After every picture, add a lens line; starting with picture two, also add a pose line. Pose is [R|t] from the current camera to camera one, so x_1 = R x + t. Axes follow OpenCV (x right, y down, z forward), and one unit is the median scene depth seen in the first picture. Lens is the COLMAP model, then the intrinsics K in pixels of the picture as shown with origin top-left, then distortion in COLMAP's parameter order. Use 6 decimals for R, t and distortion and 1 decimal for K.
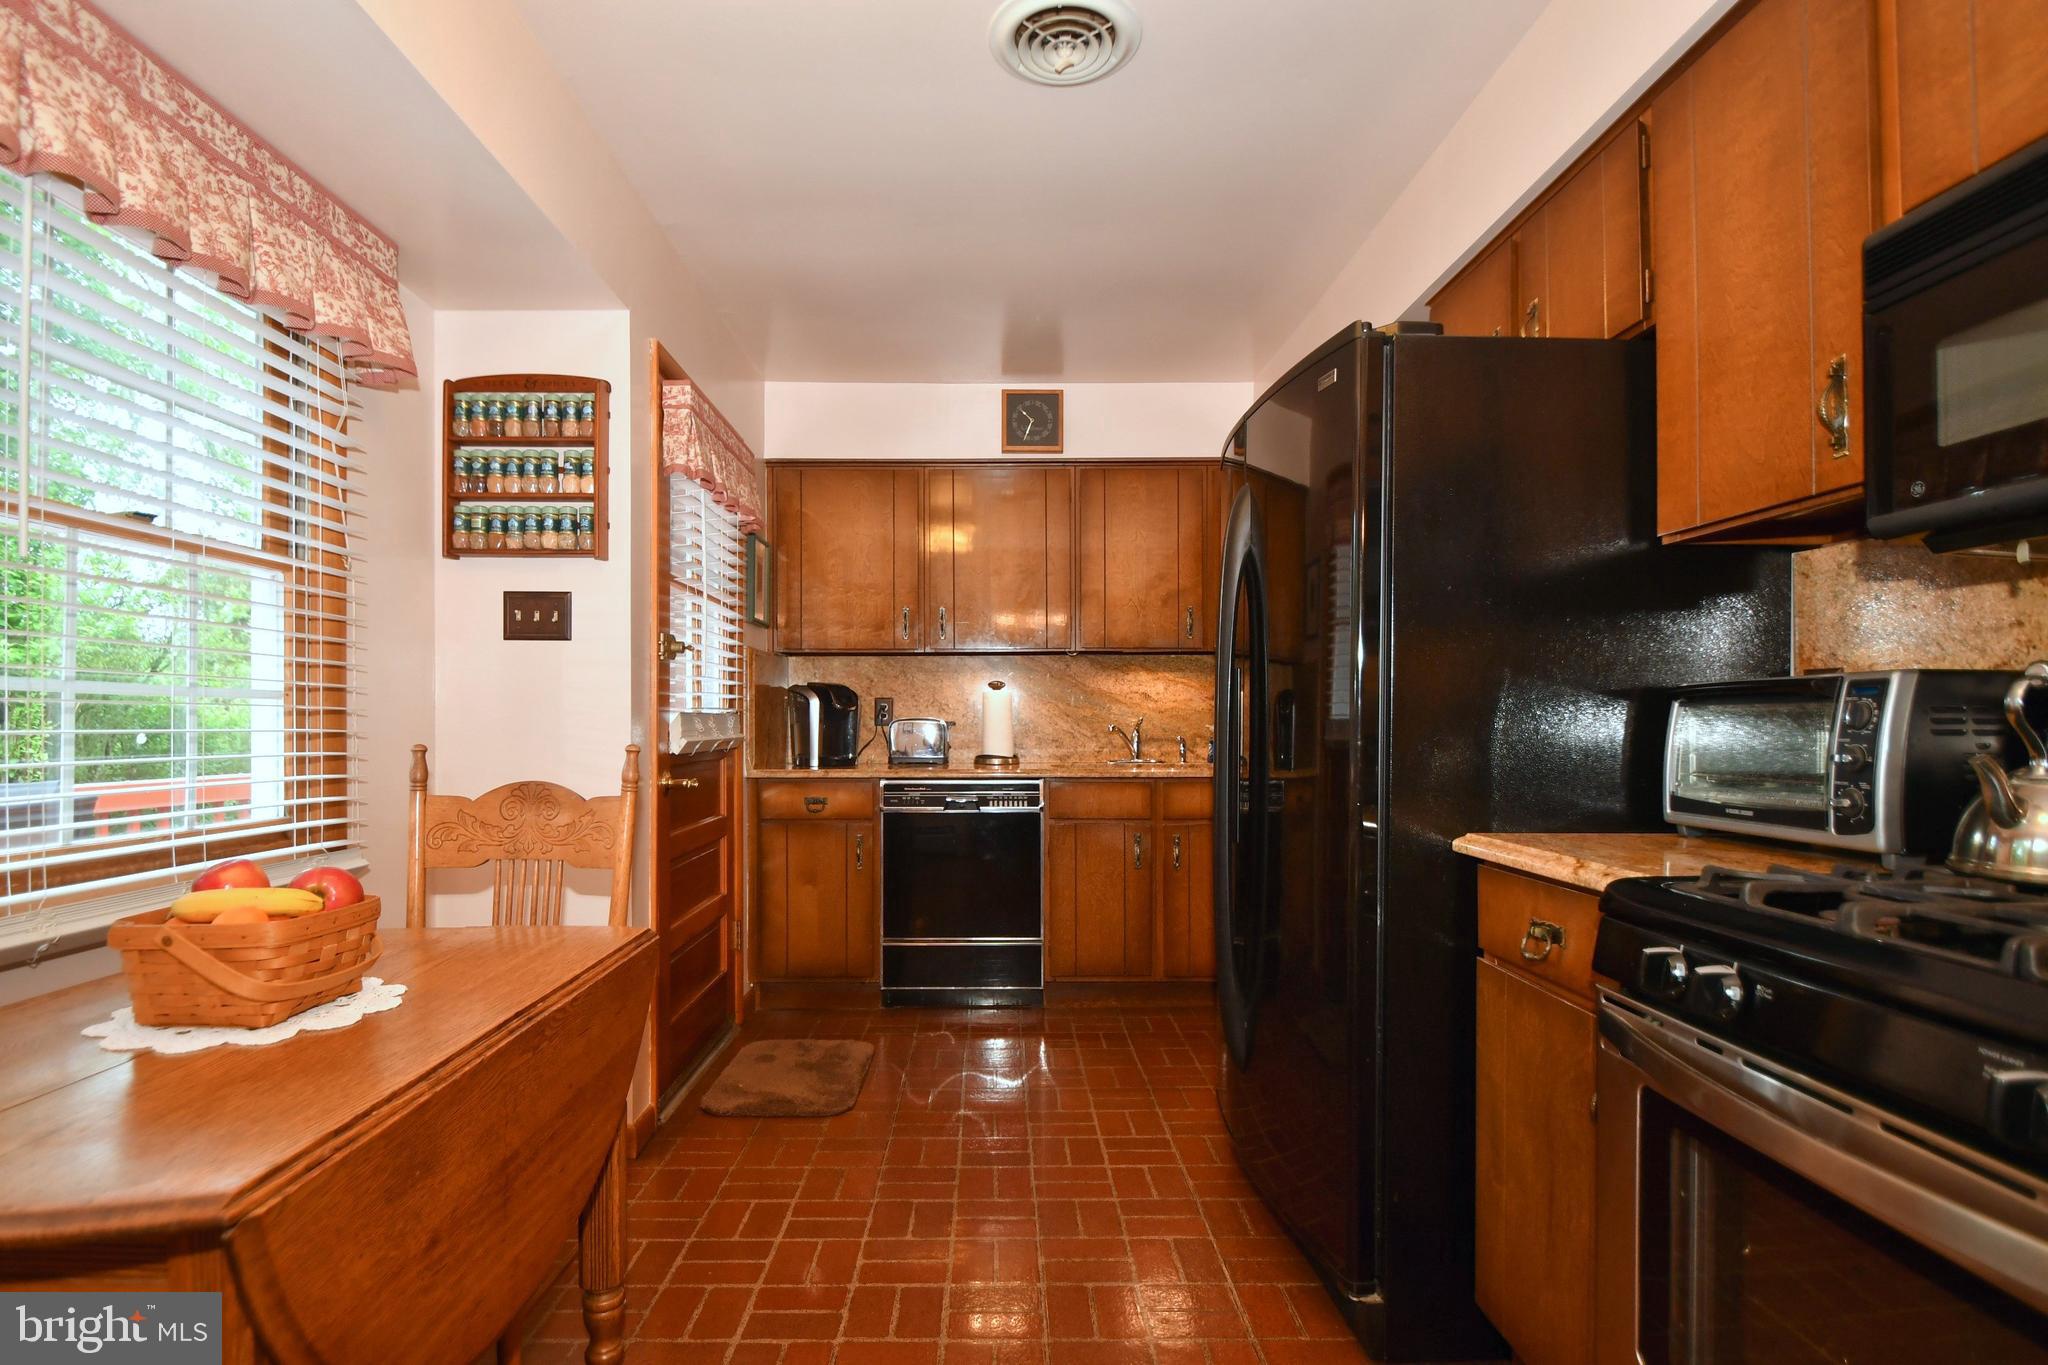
lens RADIAL K [[1011.0, 0, 1019.9], [0, 1011.0, 717.6], [0, 0, 1]] dist [-0.000669, -0.015551]
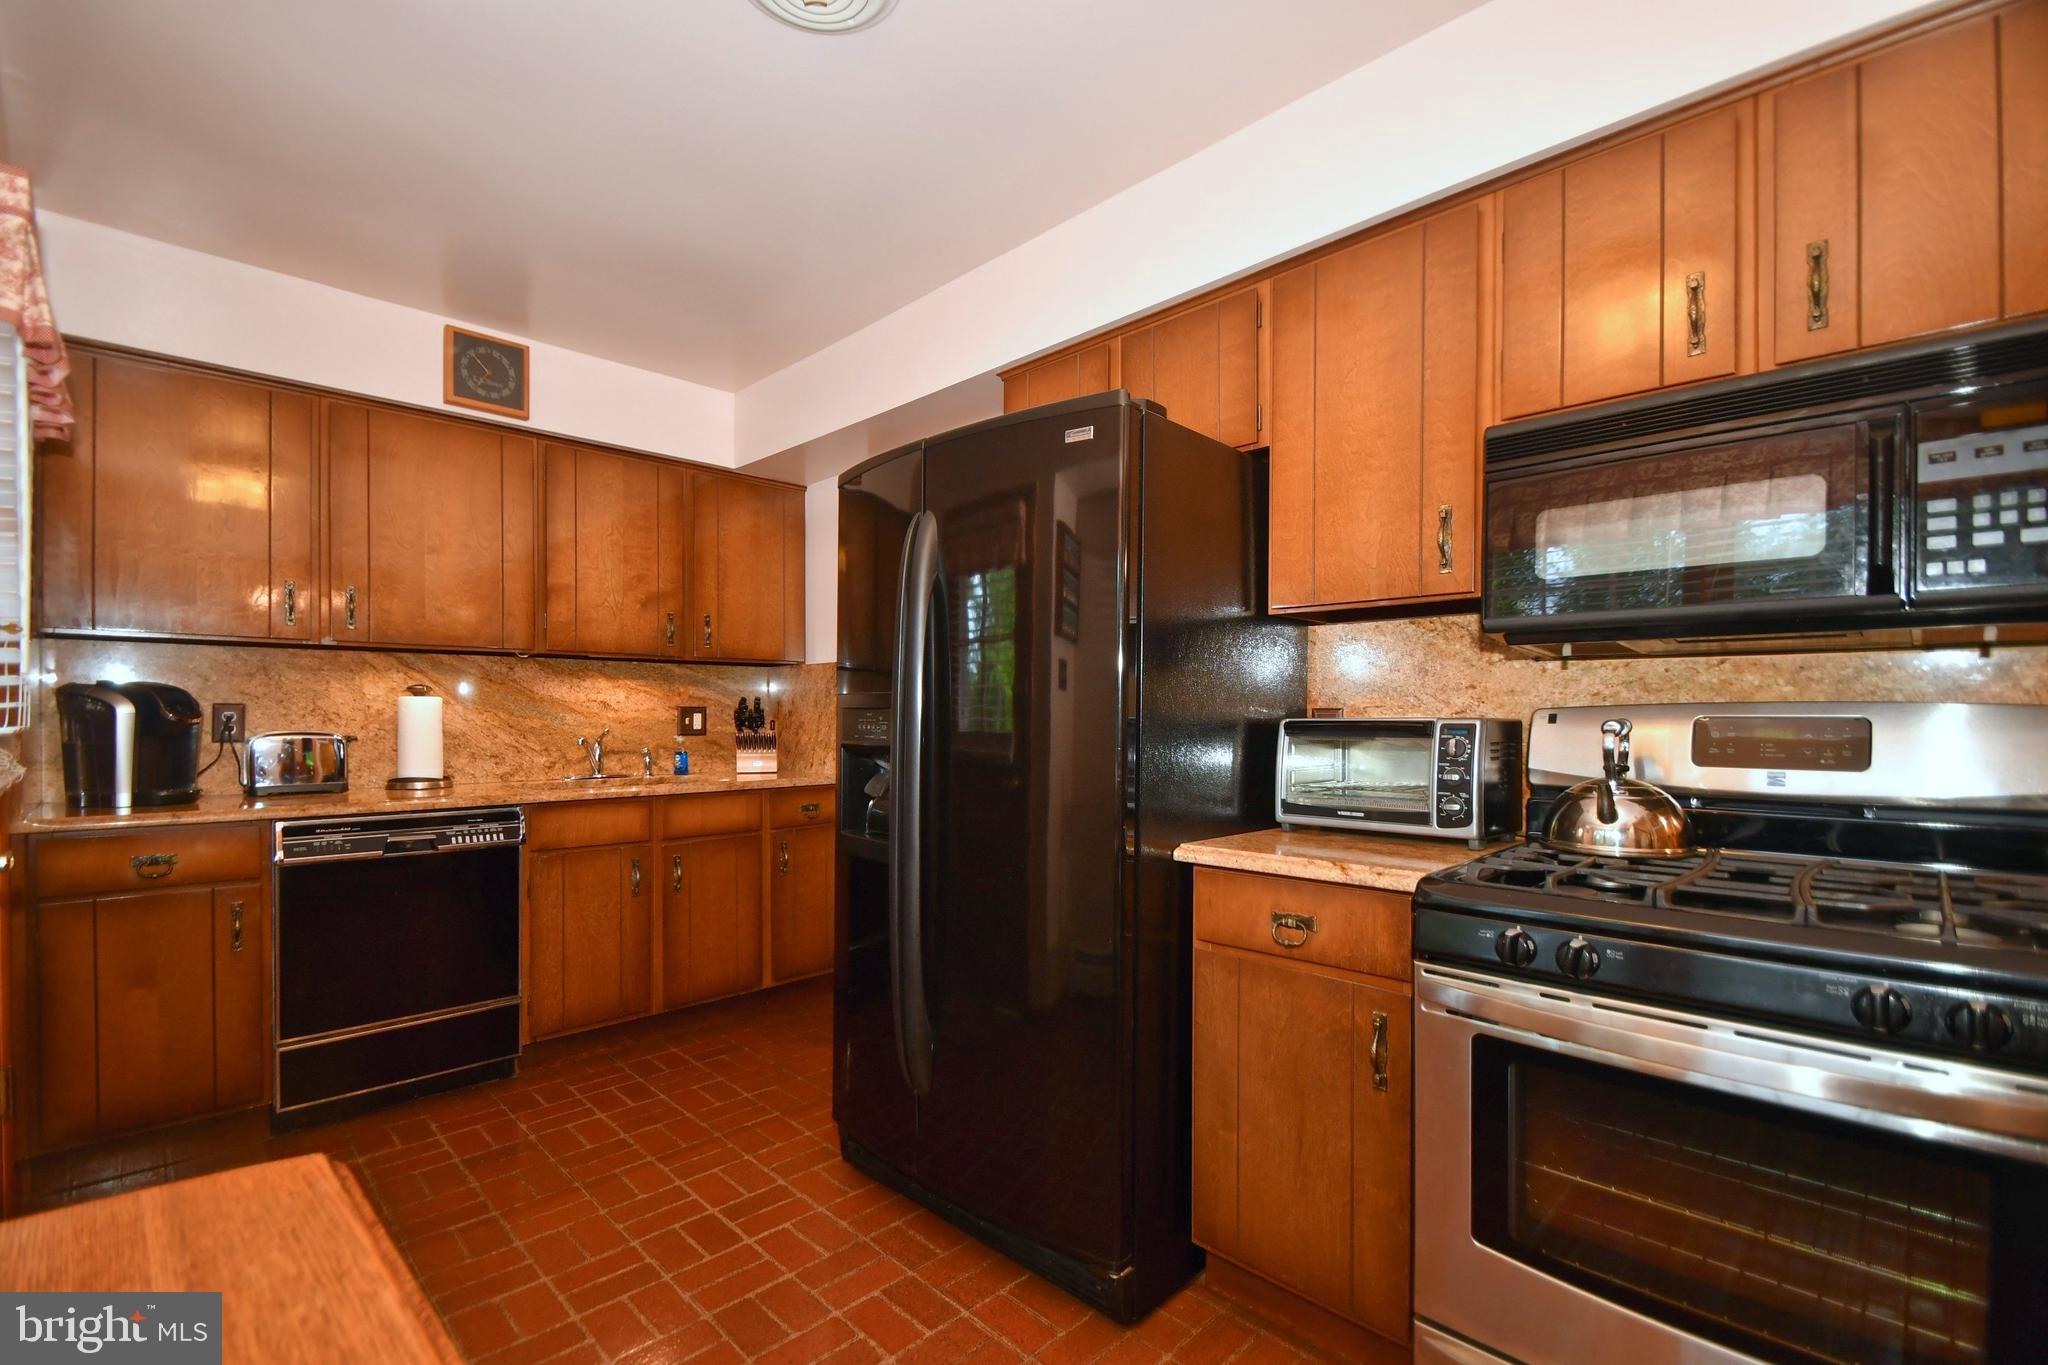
lens RADIAL K [[898.0, 0, 1014.7], [0, 898.0, 715.9], [0, 0, 1]] dist [0.017898, -0.019470]
pose [[0.716773, 0.001827, 0.697304, -0.206525], [-0.005389, 0.999981, 0.002919, -0.018077], [-0.697286, -0.005851, 0.716769, 0.178203]]
